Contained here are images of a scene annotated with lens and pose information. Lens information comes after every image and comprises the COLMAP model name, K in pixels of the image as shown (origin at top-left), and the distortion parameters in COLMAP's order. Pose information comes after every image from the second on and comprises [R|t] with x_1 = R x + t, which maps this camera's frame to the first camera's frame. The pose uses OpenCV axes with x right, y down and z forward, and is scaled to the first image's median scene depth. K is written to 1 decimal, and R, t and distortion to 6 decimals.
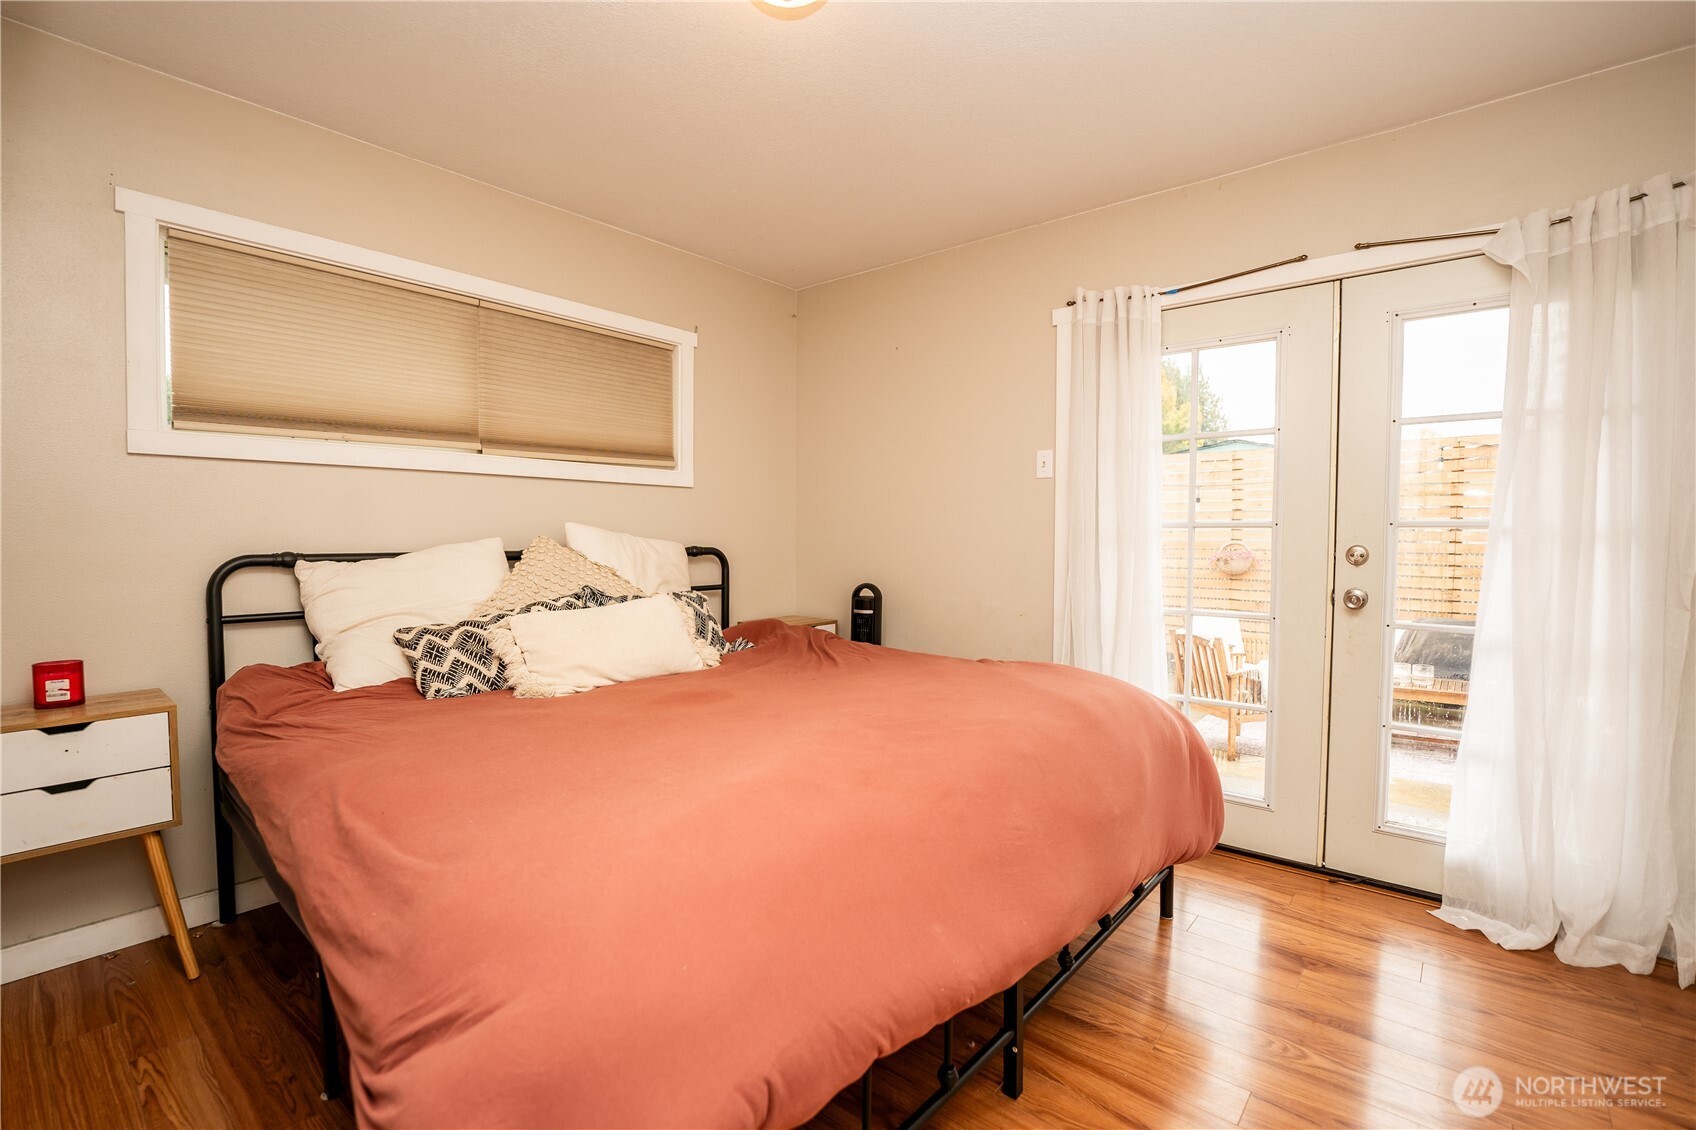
lens RADIAL K [[754.5, 0, 847.4], [0, 754.5, 568.5], [0, 0, 1]] dist [-0.023404, 0.001277]
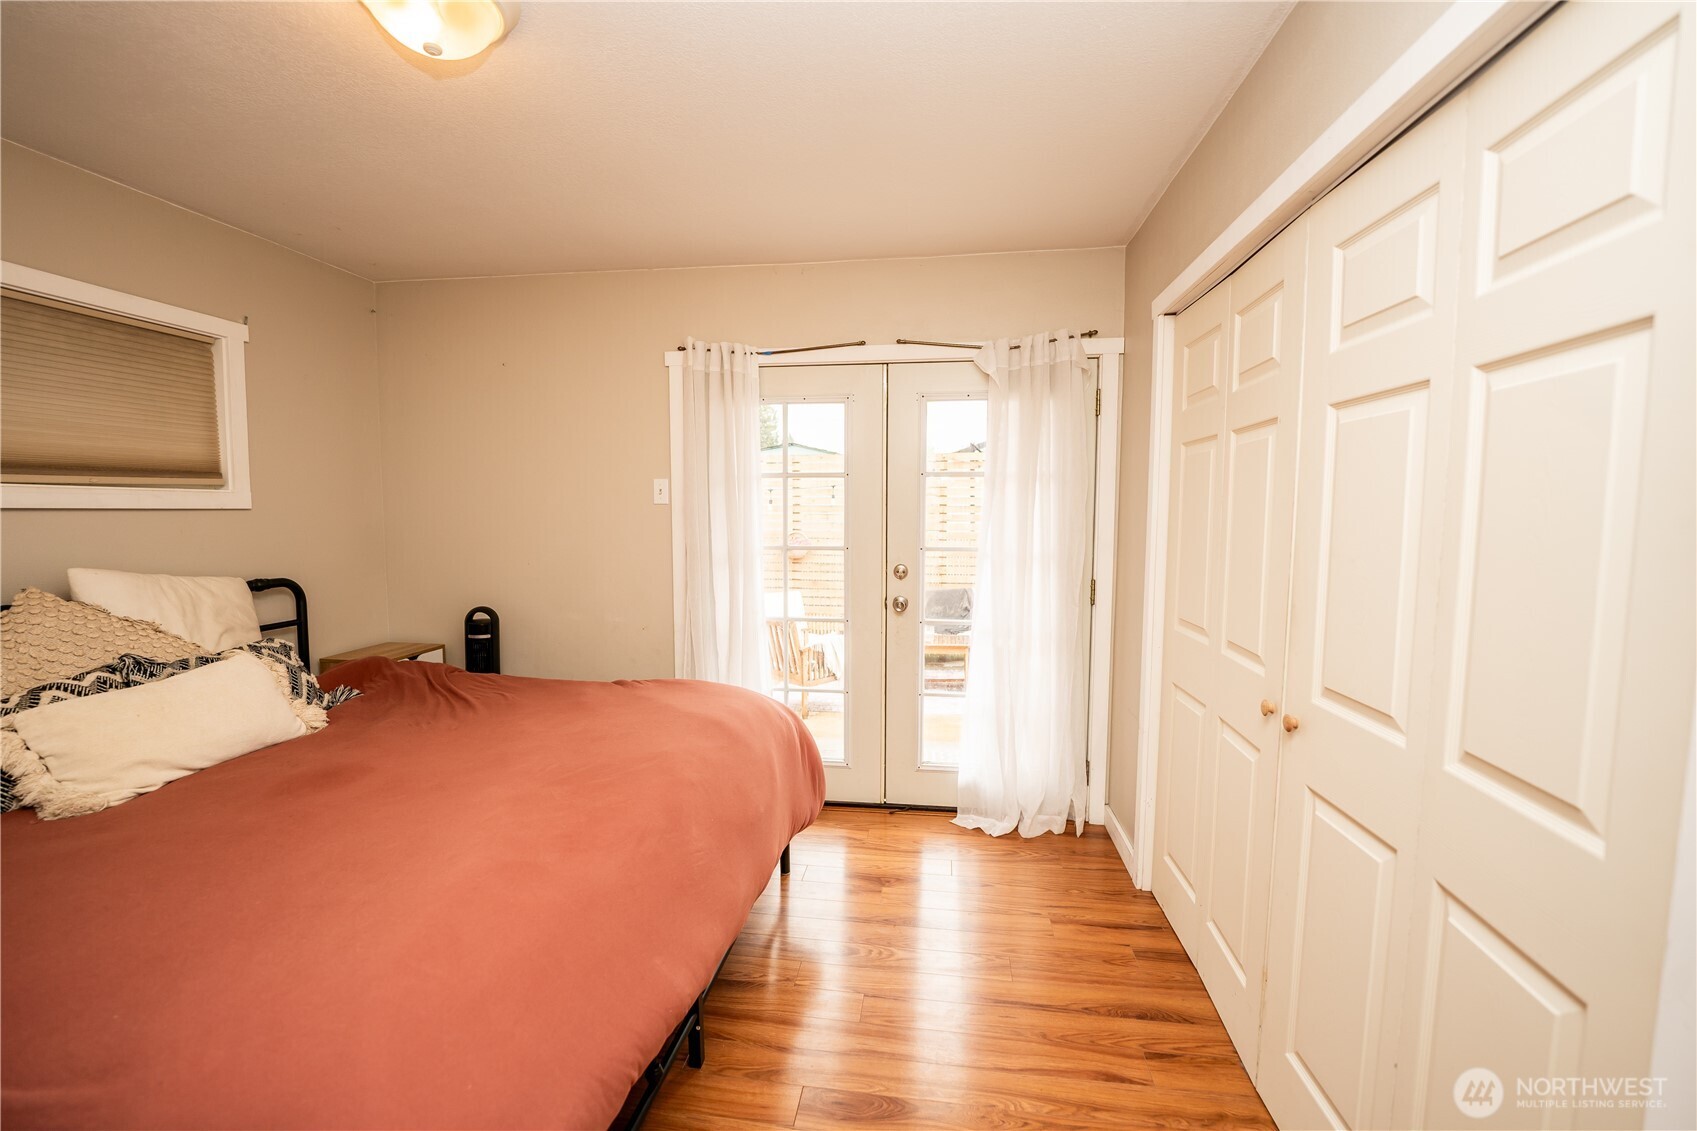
lens RADIAL K [[720.8, 0, 848.5], [0, 720.8, 565.5], [0, 0, 1]] dist [-0.023691, 0.000909]
pose [[0.842374, -0.043018, 0.537174, -0.096280], [0.022853, 0.998764, 0.044146, -0.088096], [-0.538409, -0.024911, 0.842316, -0.046794]]
